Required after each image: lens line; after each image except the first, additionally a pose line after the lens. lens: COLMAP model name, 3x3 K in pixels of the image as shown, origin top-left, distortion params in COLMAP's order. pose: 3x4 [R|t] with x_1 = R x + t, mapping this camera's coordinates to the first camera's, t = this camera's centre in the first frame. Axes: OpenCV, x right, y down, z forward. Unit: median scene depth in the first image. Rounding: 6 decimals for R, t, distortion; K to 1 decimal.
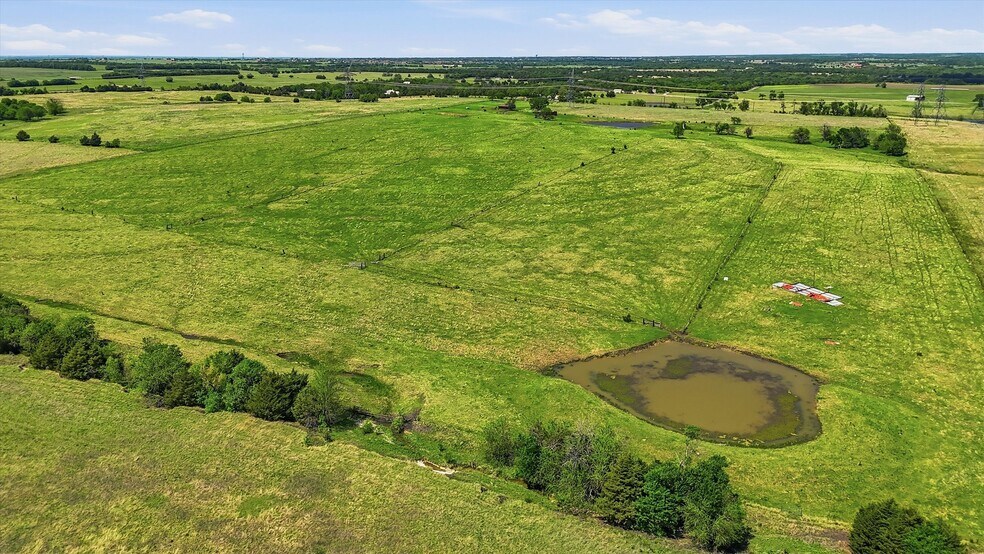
lens RADIAL K [[720.1, 0, 493.5], [0, 720.1, 280.9], [0, 0, 1]] dist [0.058981, -0.045769]
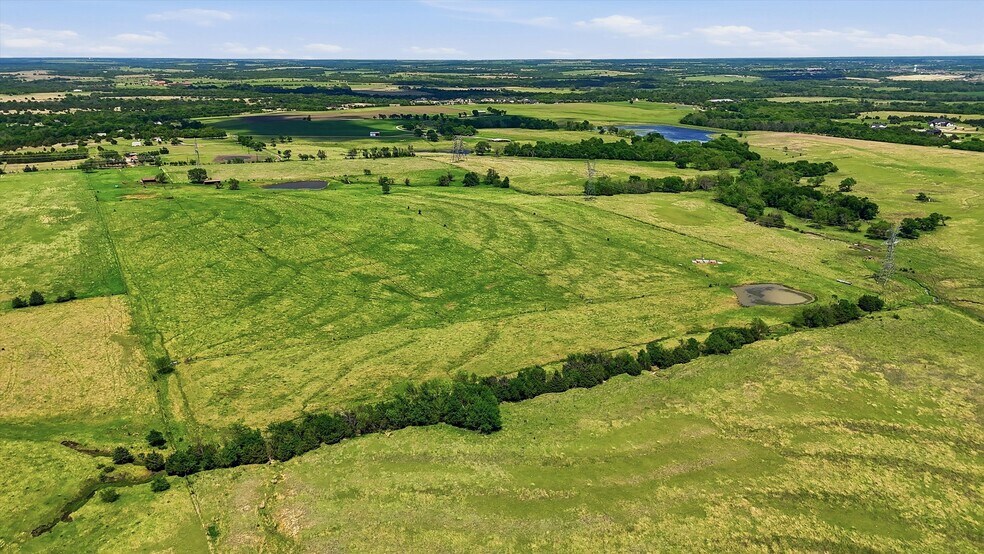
lens RADIAL K [[720.1, 0, 495.9], [0, 720.1, 280.3], [0, 0, 1]] dist [0.058981, -0.045769]
pose [[0.584527, -0.239619, 0.775185, -1.911071], [0.243069, 0.963232, 0.114461, -0.379411], [-0.774110, 0.121518, 0.621279, 0.014719]]
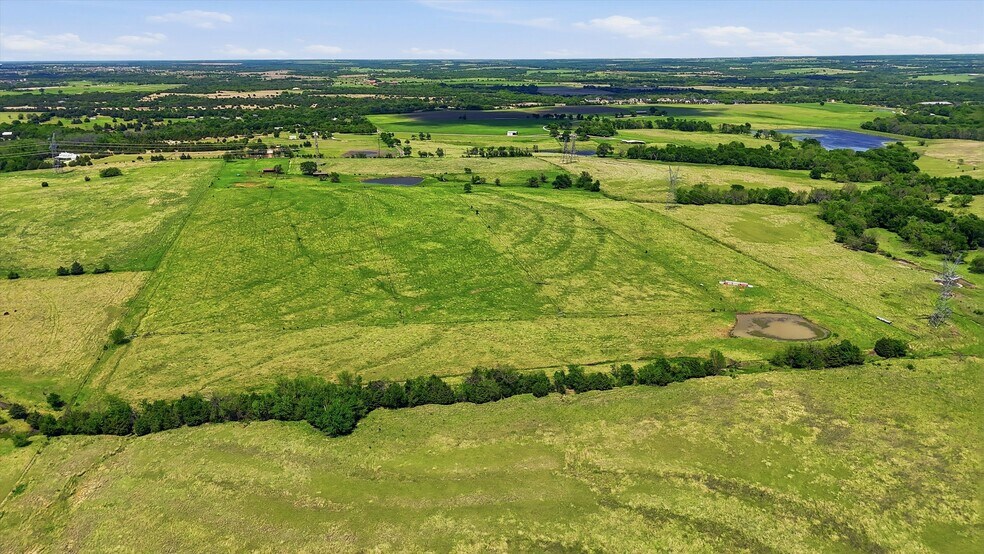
lens RADIAL K [[720.1, 0, 496.7], [0, 720.1, 275.2], [0, 0, 1]] dist [0.058981, -0.045769]
pose [[0.785795, -0.181993, 0.591105, -1.460130], [0.188598, 0.980717, 0.051232, -0.263115], [-0.589031, 0.071224, 0.804966, -0.380553]]
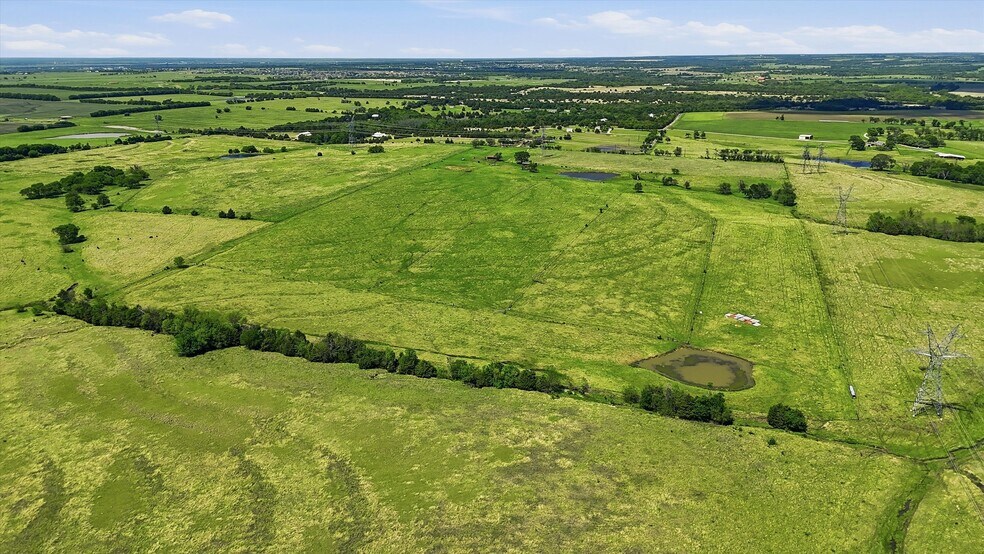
lens RADIAL K [[720.1, 0, 495.1], [0, 720.1, 277.1], [0, 0, 1]] dist [0.058981, -0.045769]
pose [[0.994019, -0.034946, 0.103463, -0.418183], [0.035426, 0.999368, -0.002803, -0.112170], [-0.103300, 0.006452, 0.994629, -0.850375]]
